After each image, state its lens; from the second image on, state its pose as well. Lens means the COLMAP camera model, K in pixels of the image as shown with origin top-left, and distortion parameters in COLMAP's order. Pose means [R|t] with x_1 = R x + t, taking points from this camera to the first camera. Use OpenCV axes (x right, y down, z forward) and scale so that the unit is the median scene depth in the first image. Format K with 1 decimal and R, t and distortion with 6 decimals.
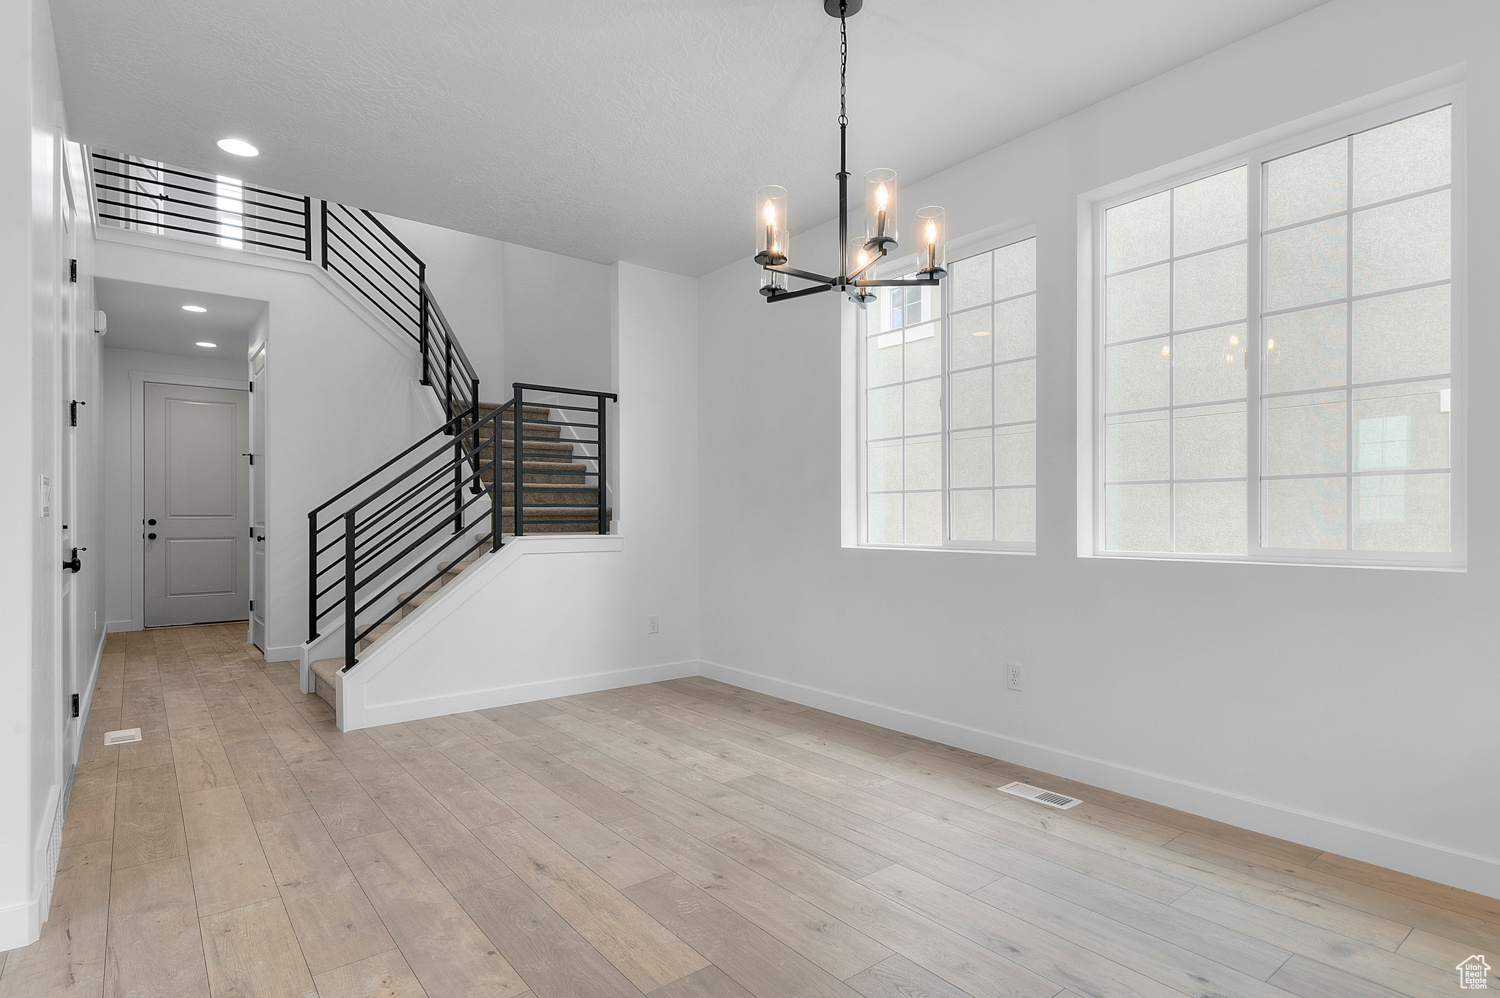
lens RADIAL K [[777.4, 0, 750.5], [0, 777.4, 510.9], [0, 0, 1]] dist [0.005325, -0.002042]
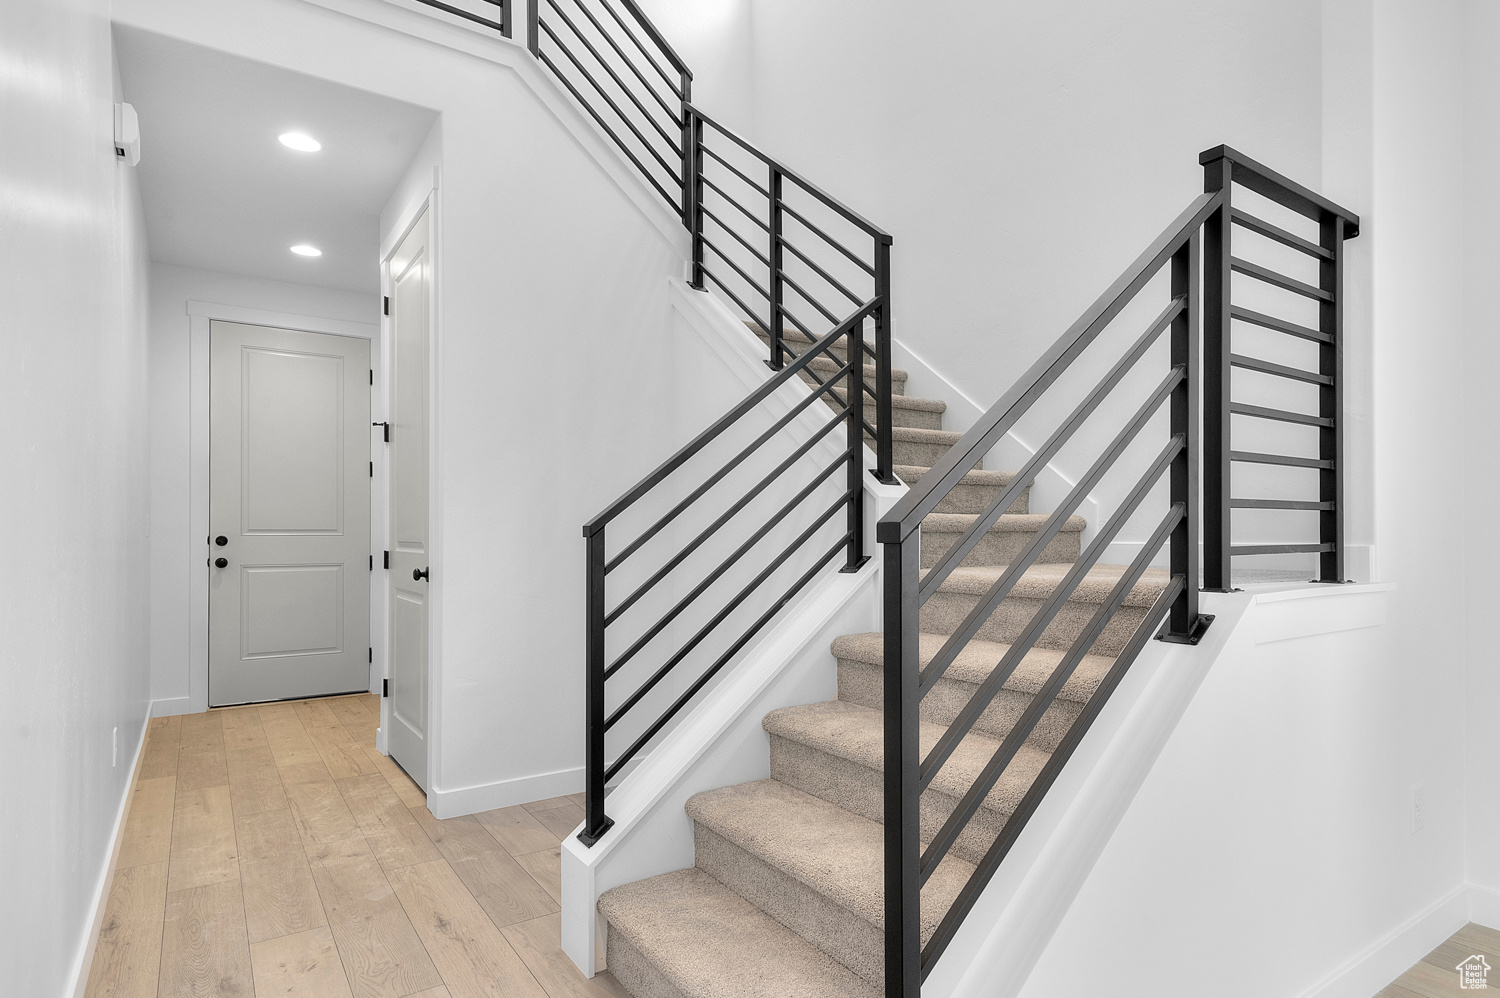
lens RADIAL K [[829.1, 0, 741.0], [0, 829.1, 513.0], [0, 0, 1]] dist [0.007201, 0.001504]
pose [[0.995882, -0.004878, -0.090524, -0.359896], [0.003872, 0.999929, -0.011282, 0.001689], [0.090572, 0.010885, 0.995830, 0.459779]]
